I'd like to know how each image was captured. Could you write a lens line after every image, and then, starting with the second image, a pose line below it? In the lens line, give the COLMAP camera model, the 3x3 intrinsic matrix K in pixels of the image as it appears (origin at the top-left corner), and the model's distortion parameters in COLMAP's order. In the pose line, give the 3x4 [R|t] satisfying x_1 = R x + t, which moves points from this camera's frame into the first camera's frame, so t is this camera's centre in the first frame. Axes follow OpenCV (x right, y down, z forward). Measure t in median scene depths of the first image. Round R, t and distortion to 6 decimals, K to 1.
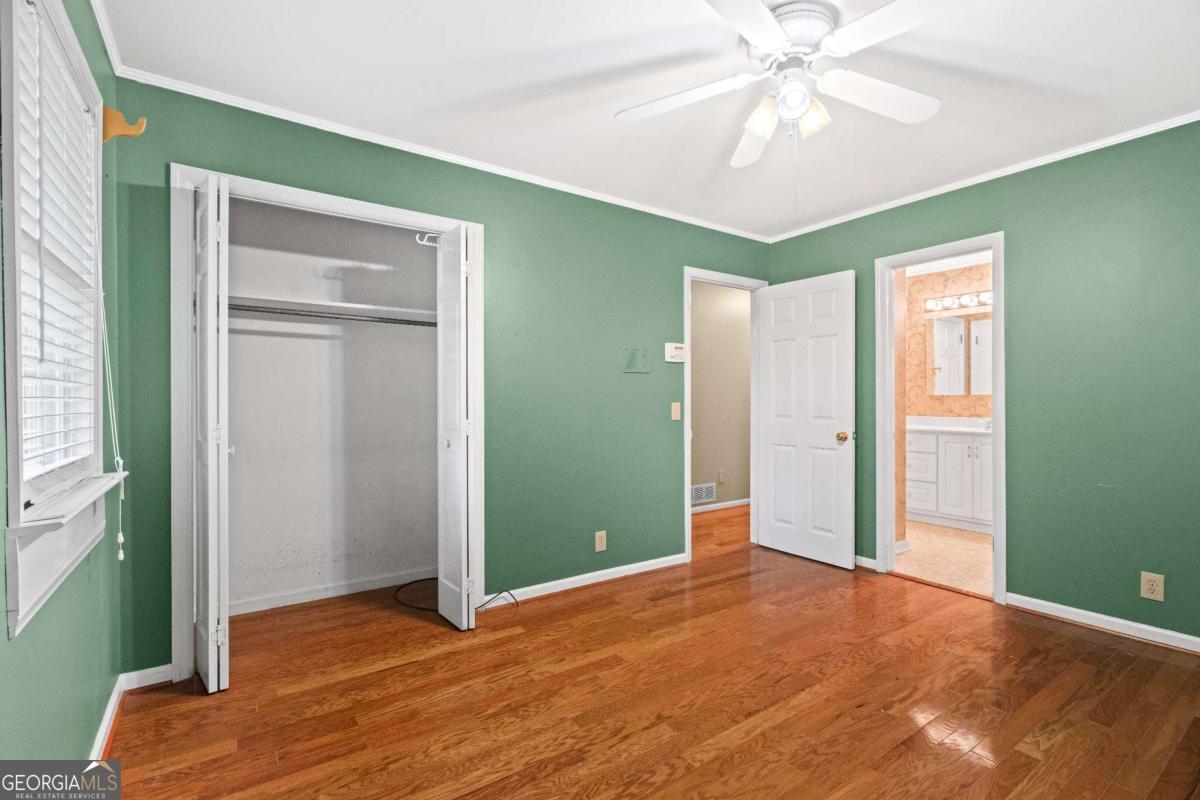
lens RADIAL K [[544.4, 0, 600.0], [0, 544.4, 400.5], [0, 0, 1]] dist [-0.000327, -0.000228]
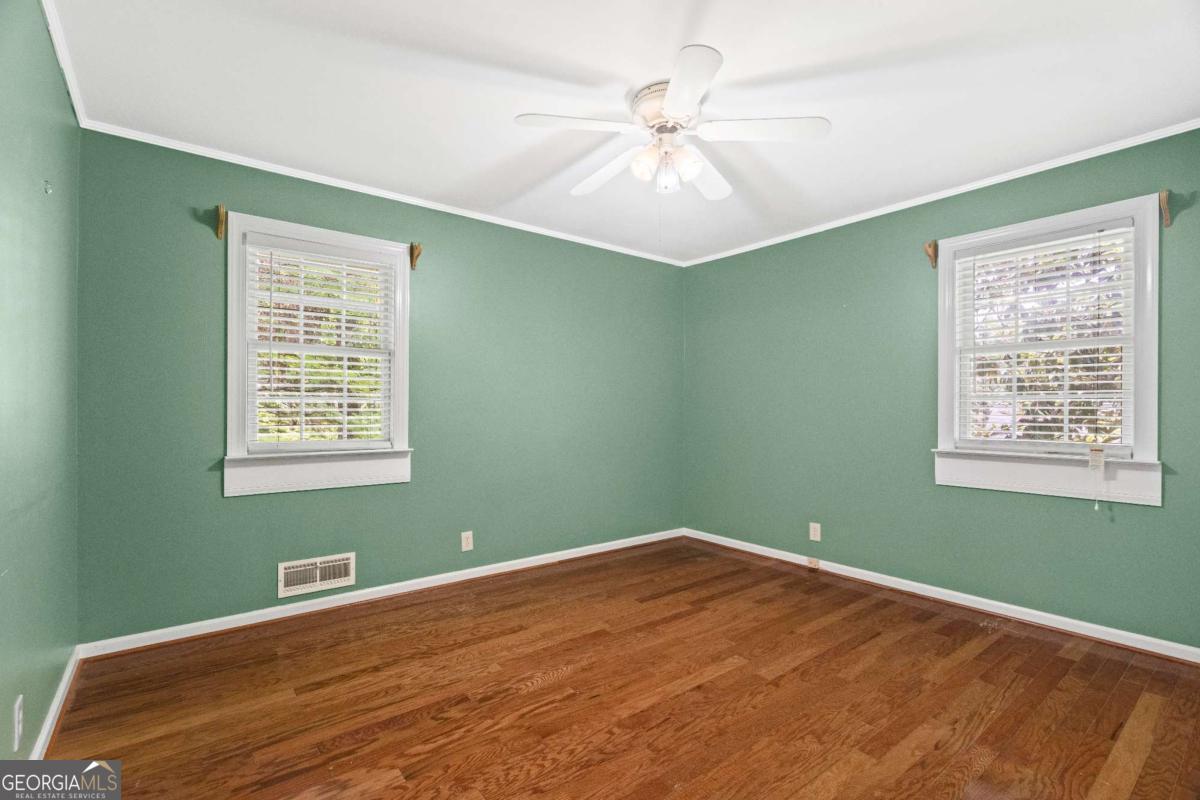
lens RADIAL K [[544.4, 0, 600.3], [0, 544.4, 404.6], [0, 0, 1]] dist [-0.000327, -0.000228]
pose [[-0.998151, -0.000705, -0.060776, 0.514367], [-0.000525, 0.999995, -0.002979, -0.002828], [0.060778, -0.002941, -0.998147, 1.987156]]
